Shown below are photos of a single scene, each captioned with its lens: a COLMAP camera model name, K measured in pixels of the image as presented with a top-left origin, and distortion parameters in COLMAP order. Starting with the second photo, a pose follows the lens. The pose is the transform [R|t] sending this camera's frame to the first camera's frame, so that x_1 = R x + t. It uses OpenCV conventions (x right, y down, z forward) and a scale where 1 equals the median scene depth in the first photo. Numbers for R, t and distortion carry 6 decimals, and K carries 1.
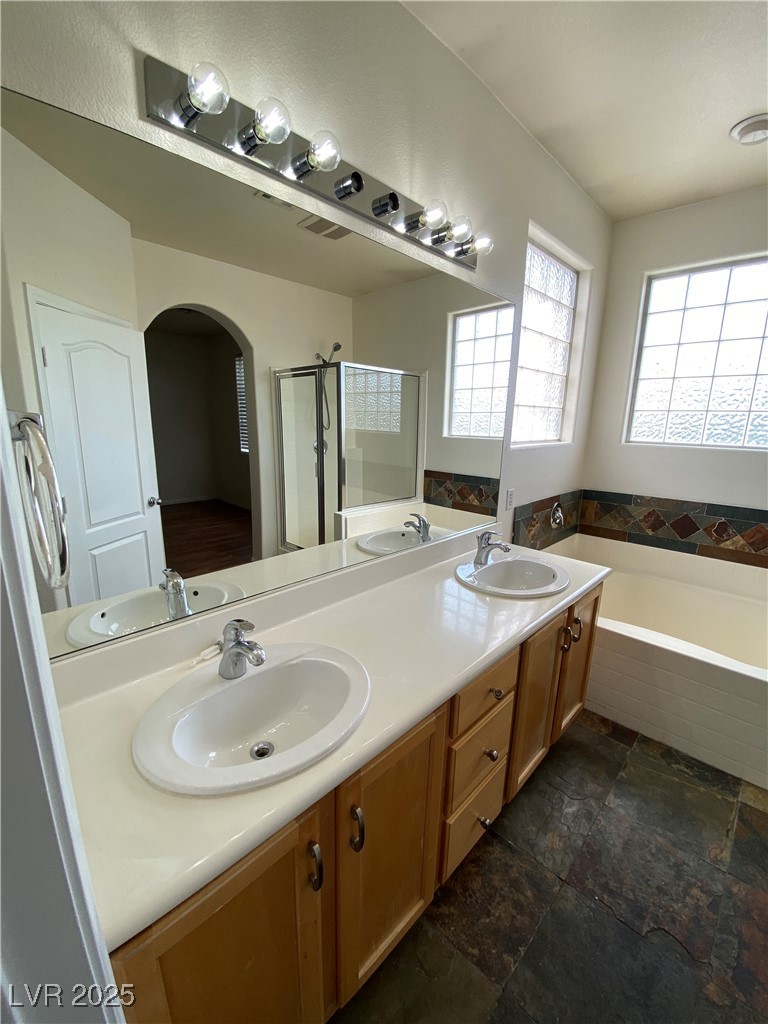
lens RADIAL K [[419.1, 0, 383.0], [0, 419.1, 512.6], [0, 0, 1]] dist [-0.014084, -0.001983]
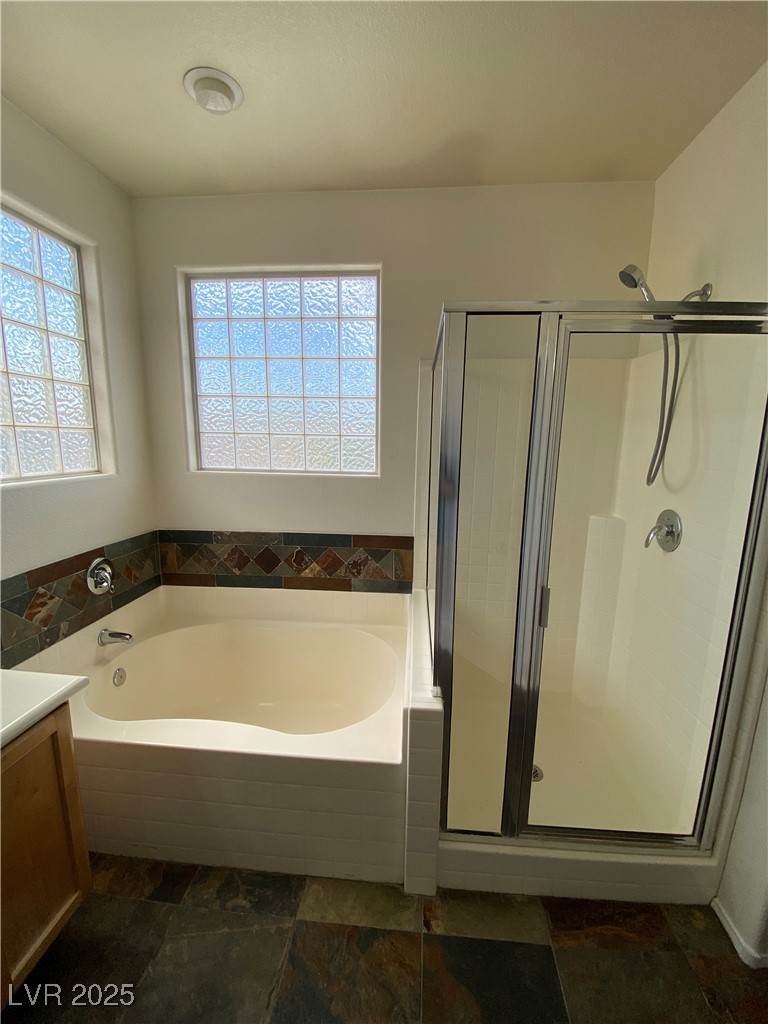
lens RADIAL K [[419.1, 0, 385.8], [0, 419.1, 514.5], [0, 0, 1]] dist [-0.014084, -0.001983]
pose [[0.771067, -0.116700, 0.625969, 0.373033], [0.139852, 0.990096, 0.012316, -0.040525], [-0.621207, 0.078047, 0.779751, 0.127788]]
